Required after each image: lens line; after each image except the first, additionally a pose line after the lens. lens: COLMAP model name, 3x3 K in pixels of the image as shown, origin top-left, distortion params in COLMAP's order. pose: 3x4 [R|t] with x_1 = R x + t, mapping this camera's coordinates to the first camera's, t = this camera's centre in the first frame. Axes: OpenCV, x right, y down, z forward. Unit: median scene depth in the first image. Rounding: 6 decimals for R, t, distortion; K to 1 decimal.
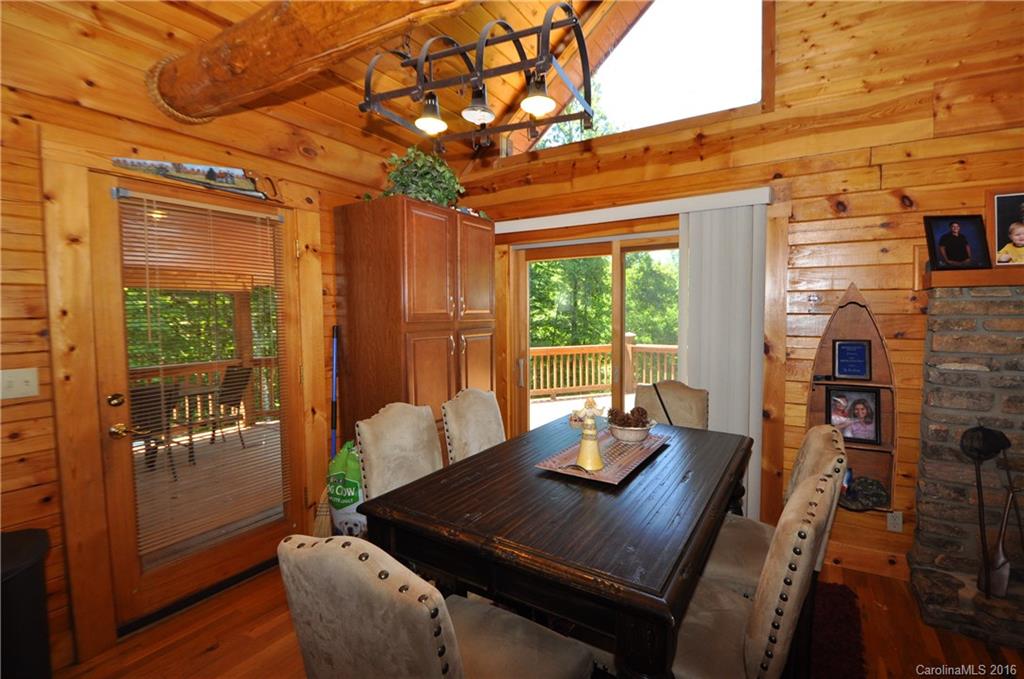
lens RADIAL K [[449.4, 0, 530.3], [0, 449.4, 338.7], [0, 0, 1]] dist [0.000455, -0.011805]
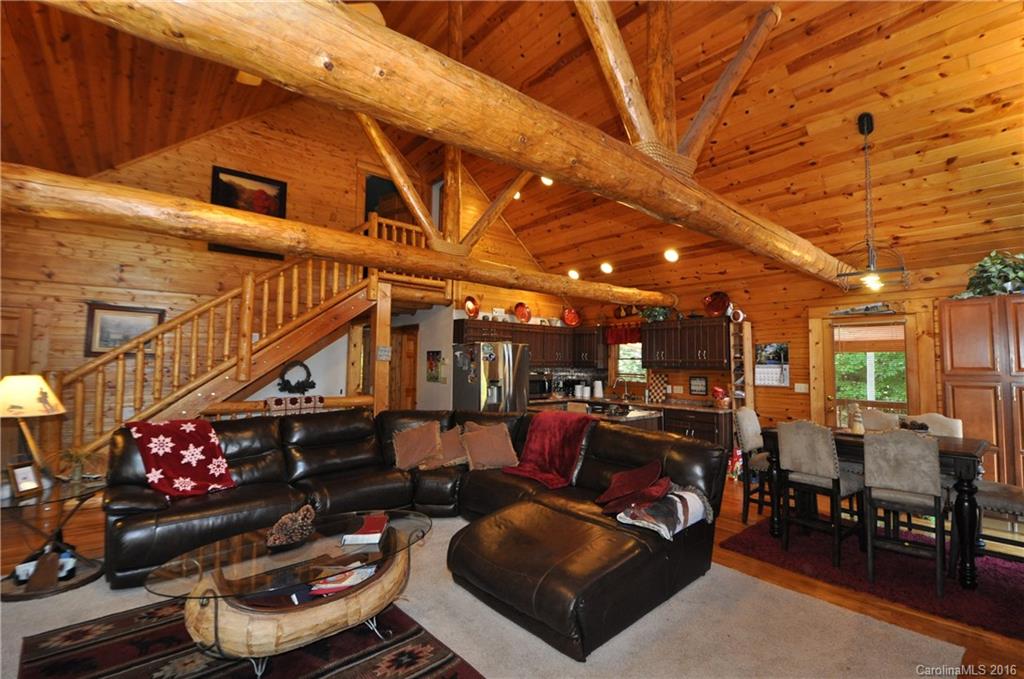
lens RADIAL K [[449.4, 0, 530.3], [0, 449.4, 338.7], [0, 0, 1]] dist [0.000455, -0.011805]
pose [[-0.279876, -0.048536, -0.958808, 1.724484], [-0.060833, 0.997611, -0.032743, -0.021823], [0.958107, 0.049163, -0.282160, -0.018078]]
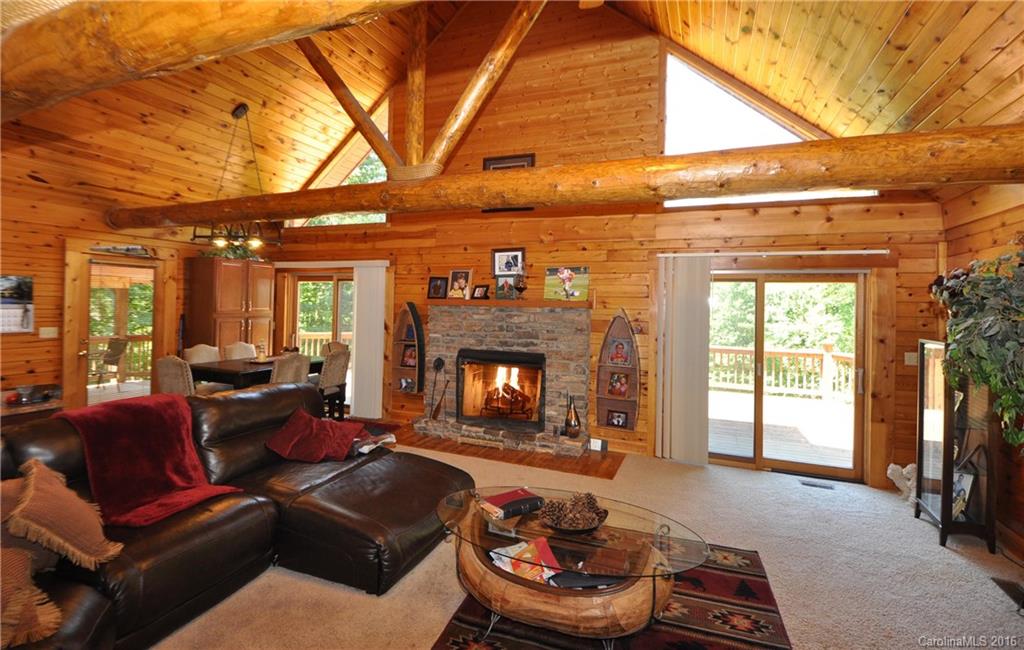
lens RADIAL K [[476.5, 0, 513.1], [0, 476.5, 301.0], [0, 0, 1]] dist [-0.027531, -0.000086]
pose [[0.985412, 0.026904, 0.168045, 0.765432], [-0.015857, 0.997645, -0.066737, 0.034383], [-0.169445, 0.063099, 0.983518, -1.515376]]
